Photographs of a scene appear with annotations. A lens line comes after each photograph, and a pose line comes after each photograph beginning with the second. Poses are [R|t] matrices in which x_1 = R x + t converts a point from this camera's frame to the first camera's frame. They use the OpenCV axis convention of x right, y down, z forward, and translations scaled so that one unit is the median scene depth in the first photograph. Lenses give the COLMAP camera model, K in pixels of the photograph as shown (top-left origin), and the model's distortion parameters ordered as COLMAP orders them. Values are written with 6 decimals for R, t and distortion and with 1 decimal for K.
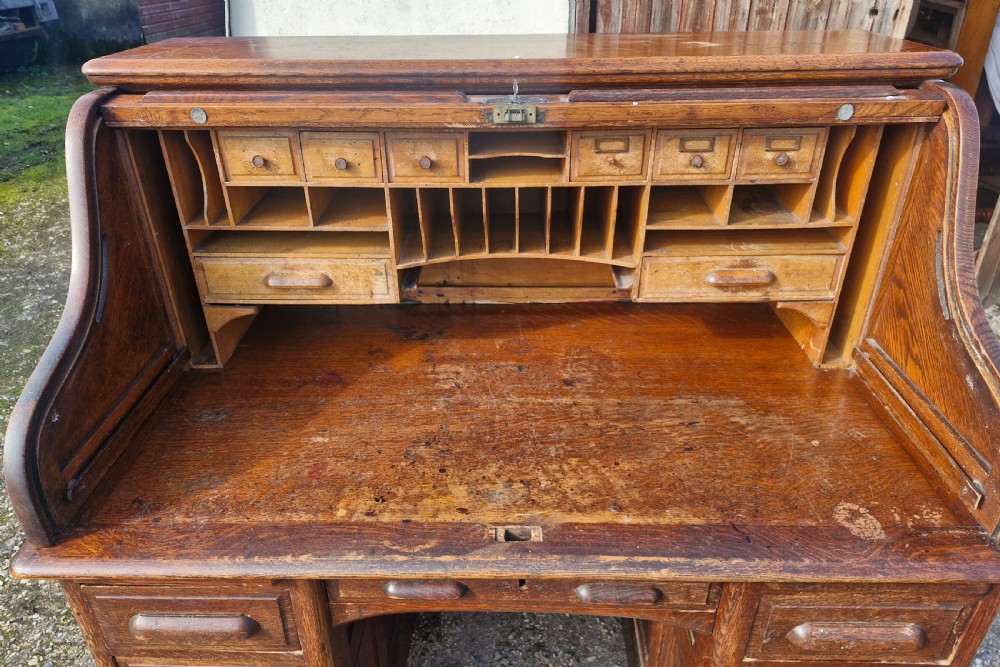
lens RADIAL K [[688.1, 0, 496.0], [0, 688.1, 366.3], [0, 0, 1]] dist [0.051654, -0.055672]
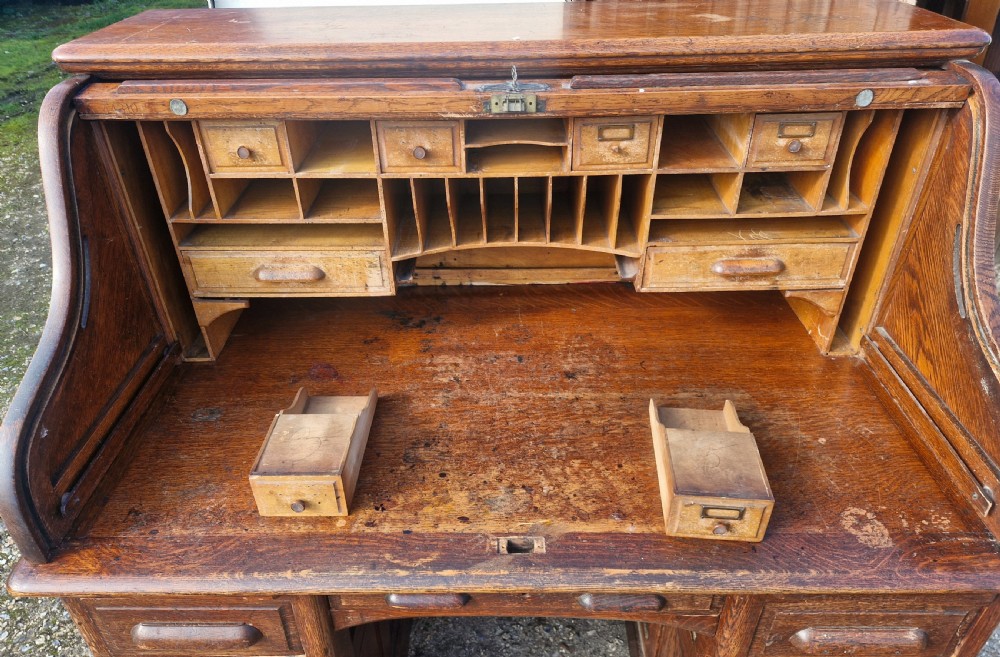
lens RADIAL K [[689.2, 0, 493.3], [0, 689.2, 363.2], [0, 0, 1]] dist [0.042634, -0.044600]
pose [[0.999954, -0.009551, 0.001182, -0.004918], [0.009431, 0.996959, 0.077358, -0.082072], [-0.001917, -0.077343, 0.997003, 0.032206]]
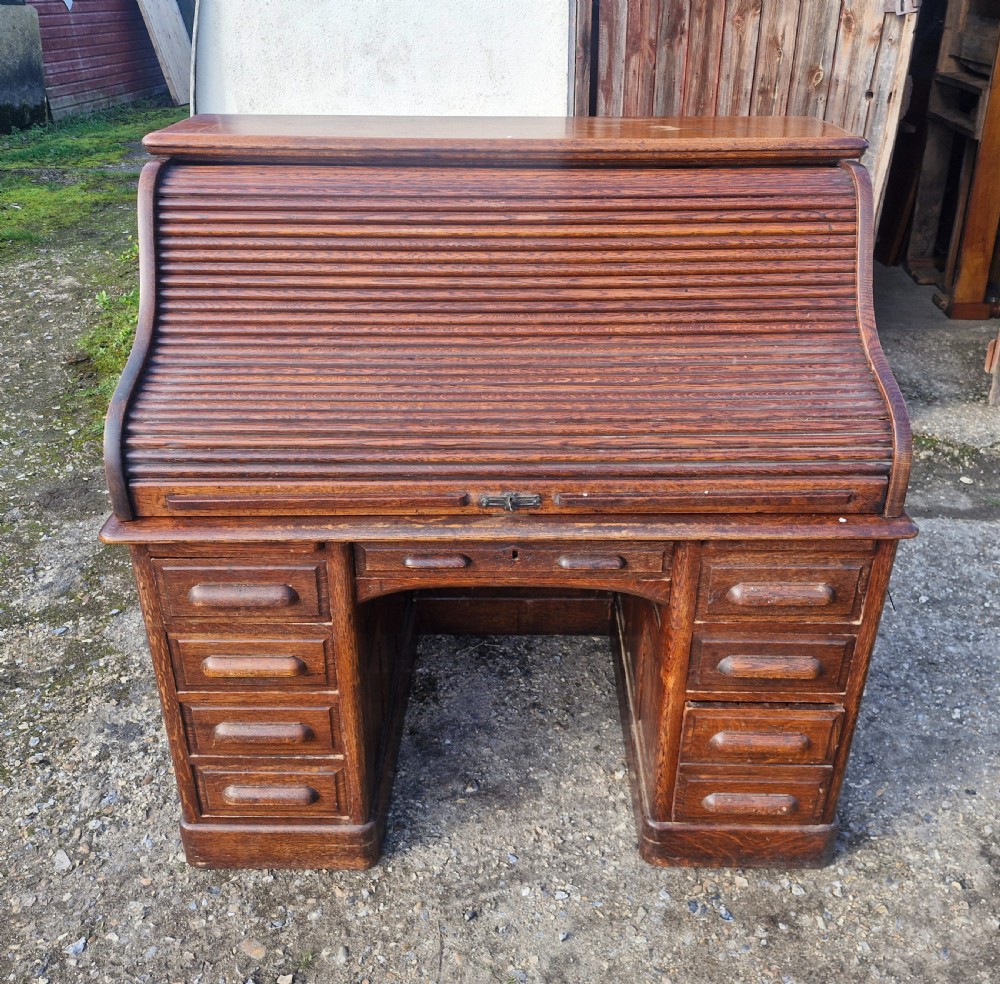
lens RADIAL K [[904.6, 0, 524.3], [0, 904.6, 485.0], [0, 0, 1]] dist [0.106905, -0.149503]
pose [[0.999195, -0.002344, 0.040054, -0.008692], [0.004402, 0.998671, -0.051349, 0.246961], [-0.039880, 0.051484, 0.997877, -0.573652]]
